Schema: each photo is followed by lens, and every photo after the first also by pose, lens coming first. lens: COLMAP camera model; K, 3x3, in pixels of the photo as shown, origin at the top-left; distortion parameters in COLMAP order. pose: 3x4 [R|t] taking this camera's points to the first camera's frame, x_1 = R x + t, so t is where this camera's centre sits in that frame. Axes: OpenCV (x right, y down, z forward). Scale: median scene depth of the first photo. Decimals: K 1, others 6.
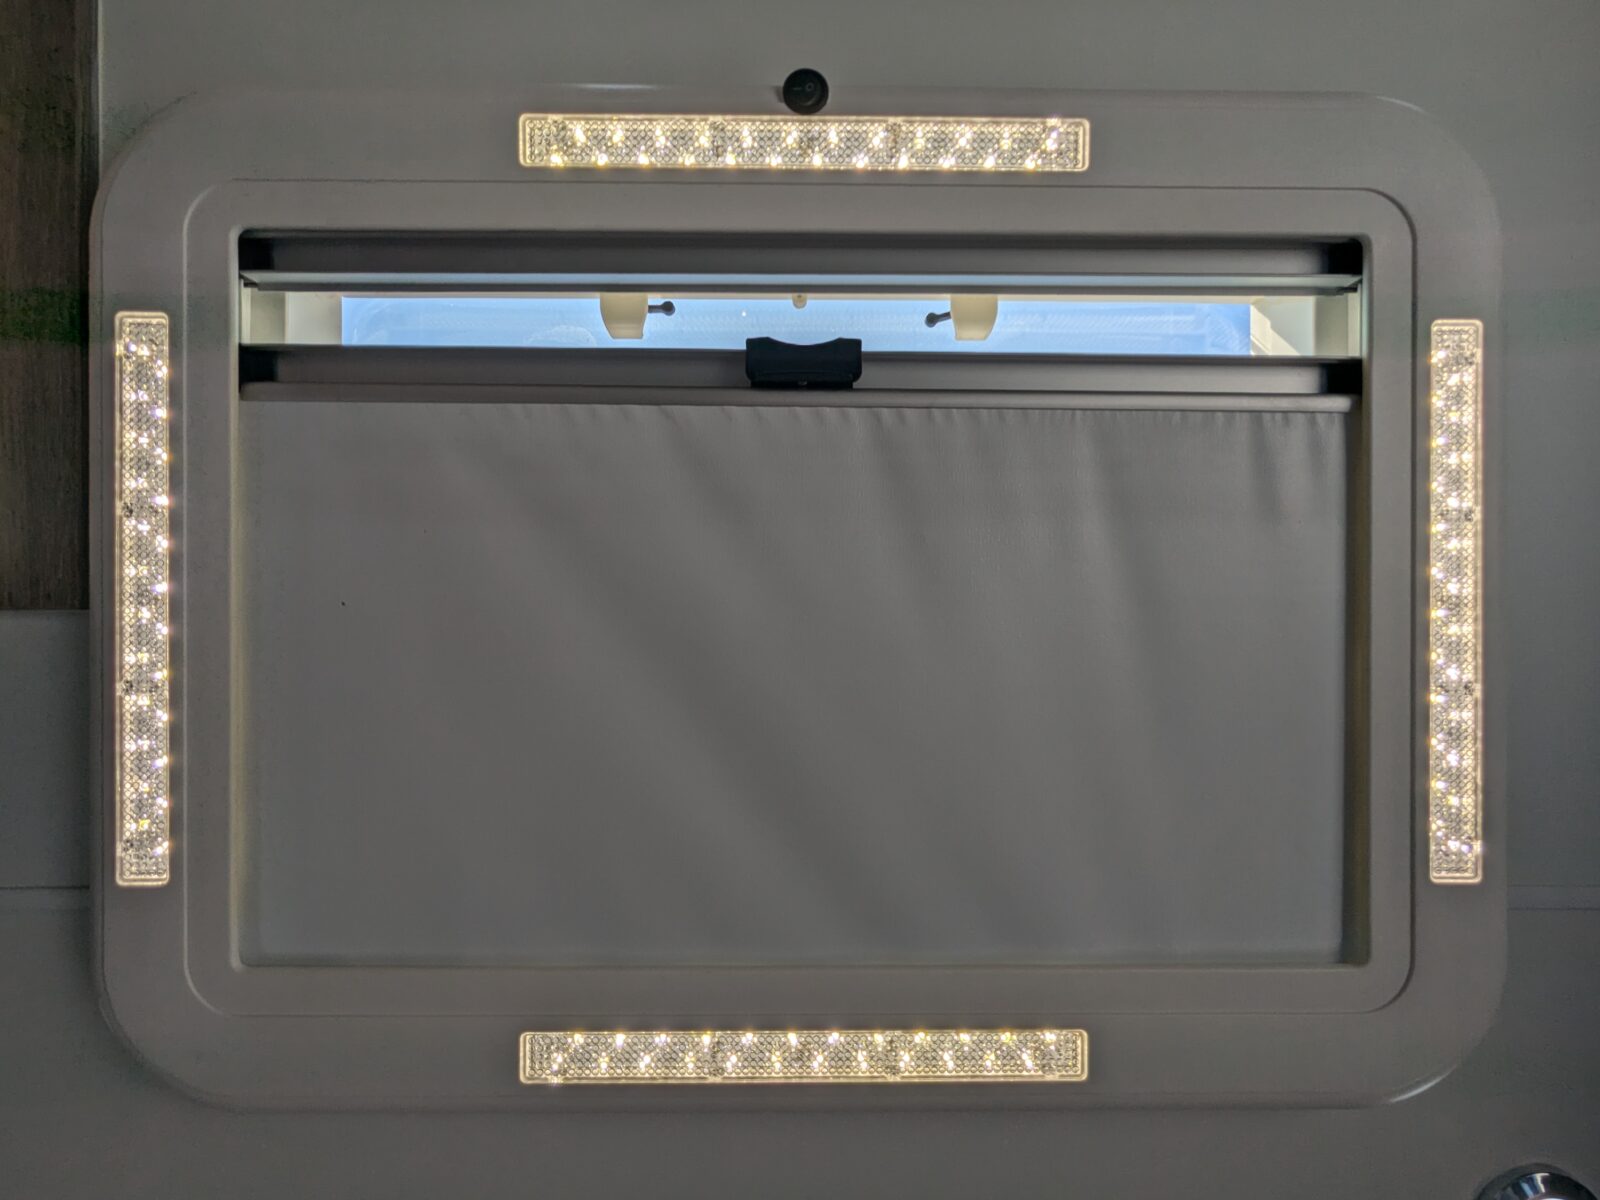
lens RADIAL K [[758.6, 0, 800.6], [0, 758.6, 599.1], [0, 0, 1]] dist [-0.002135, 0.002058]
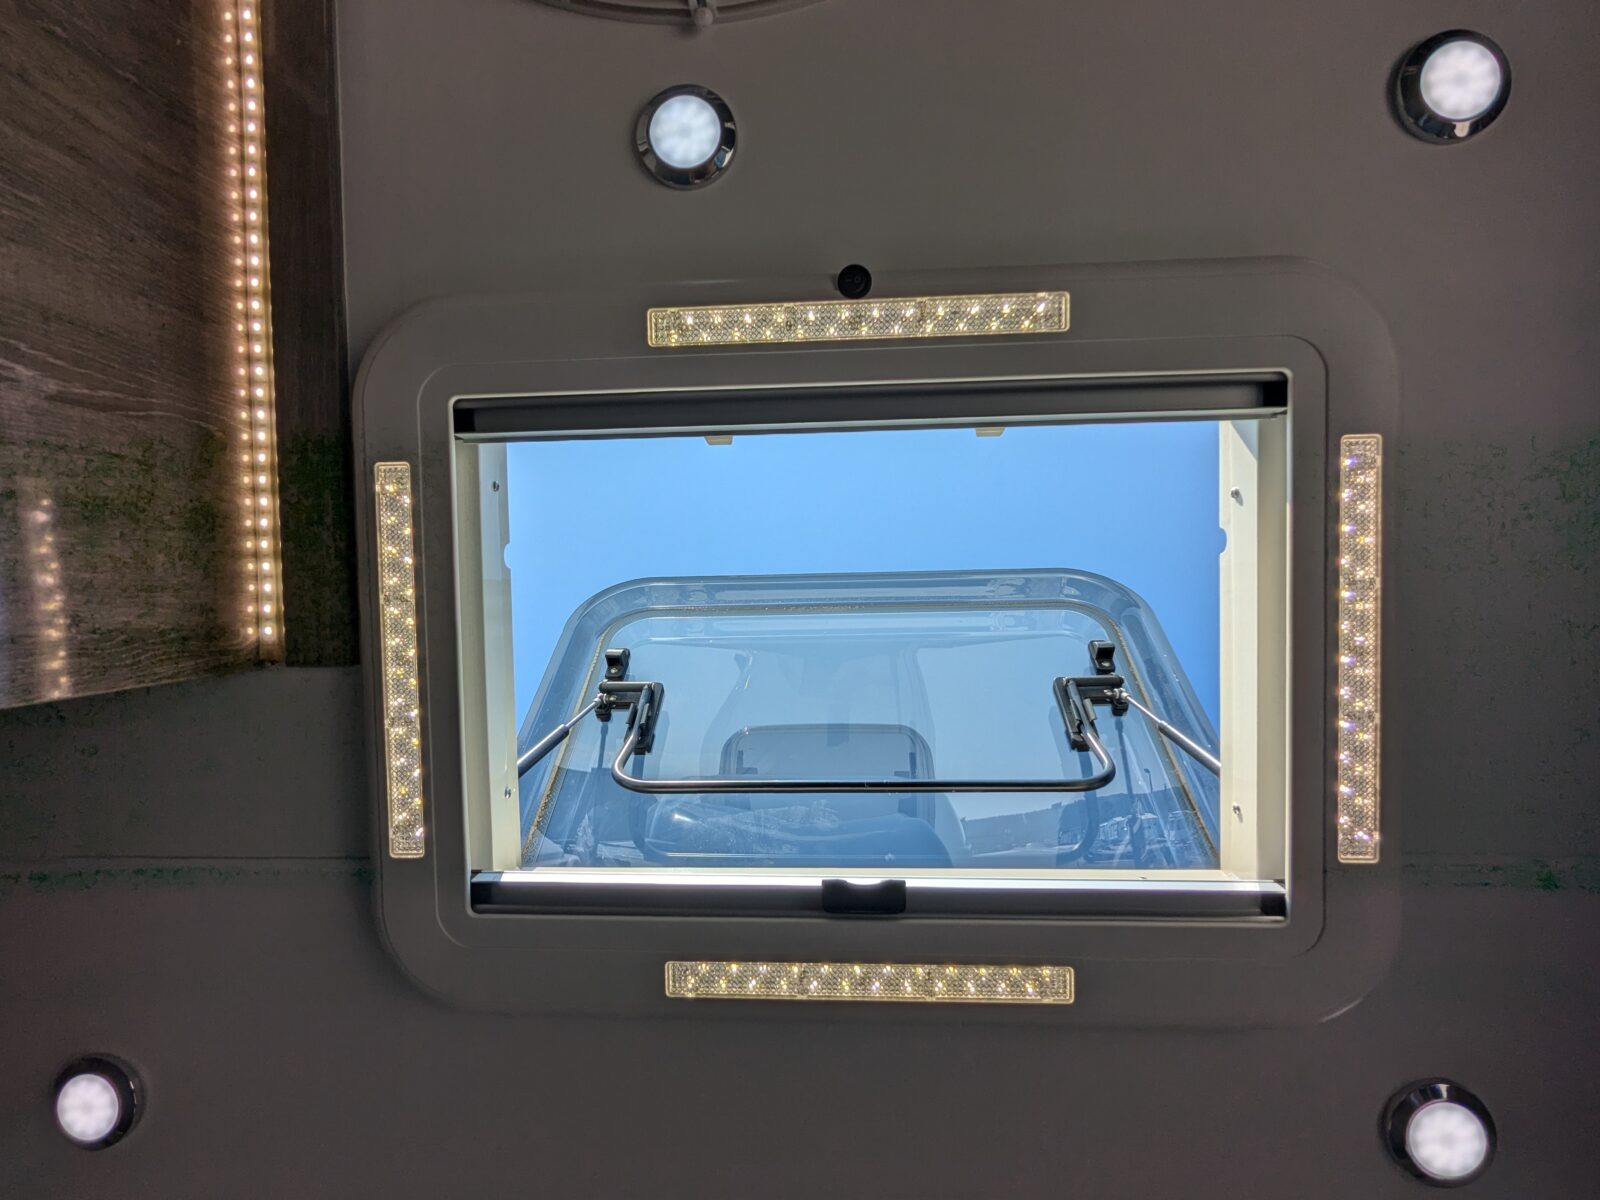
lens RADIAL K [[758.6, 0, 800.6], [0, 758.6, 599.1], [0, 0, 1]] dist [-0.002135, 0.002058]
pose [[0.997126, -0.017696, -0.073662, 0.000342], [0.020384, 0.999147, 0.035913, -0.152669], [0.072963, -0.037311, 0.996636, -0.371178]]
